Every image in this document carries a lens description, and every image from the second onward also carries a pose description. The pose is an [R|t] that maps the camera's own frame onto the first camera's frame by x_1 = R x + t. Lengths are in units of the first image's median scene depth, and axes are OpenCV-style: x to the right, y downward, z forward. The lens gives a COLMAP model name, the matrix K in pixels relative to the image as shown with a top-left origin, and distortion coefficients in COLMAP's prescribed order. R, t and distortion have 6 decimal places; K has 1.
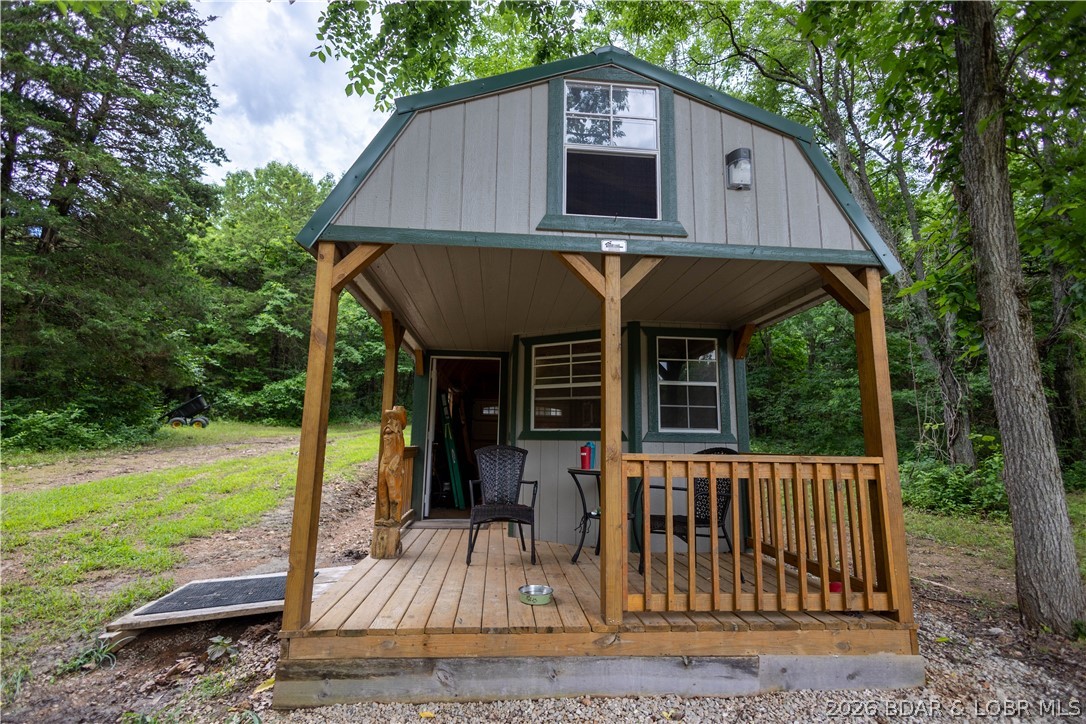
lens RADIAL K [[502.2, 0, 542.7], [0, 502.2, 364.8], [0, 0, 1]] dist [0.004392, -0.000555]
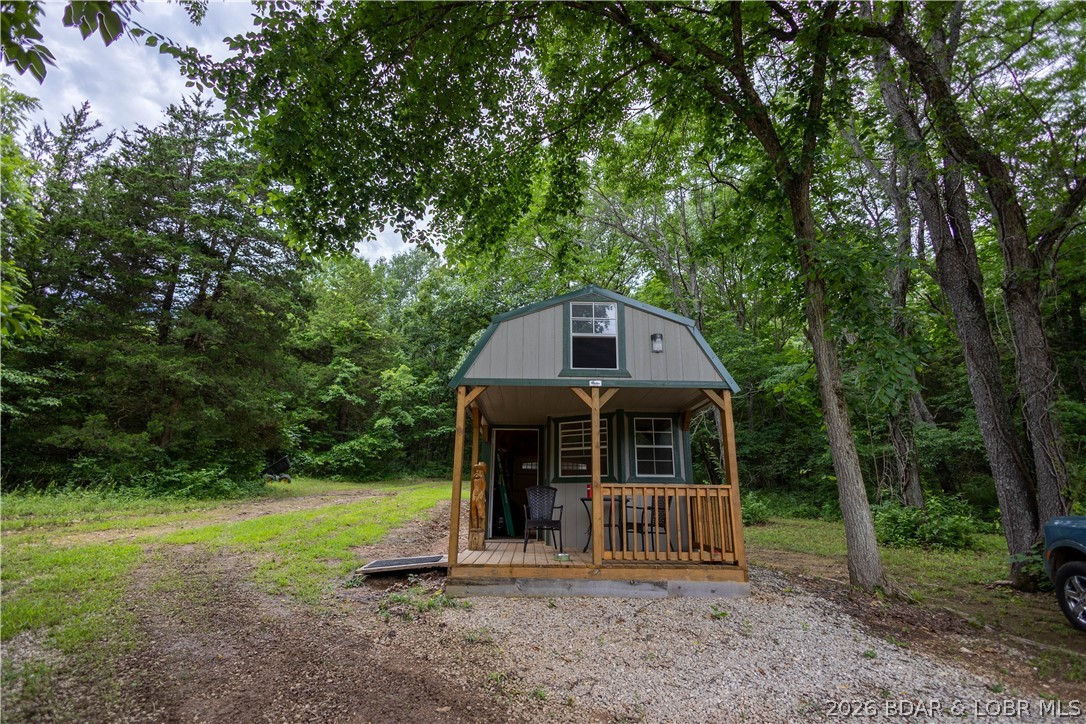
lens RADIAL K [[502.2, 0, 542.7], [0, 502.2, 364.8], [0, 0, 1]] dist [0.004392, -0.000555]
pose [[0.997889, -0.022358, -0.060980, 0.033088], [0.015565, 0.993845, -0.109678, -0.055601], [0.063057, 0.108497, 0.992095, -0.698719]]
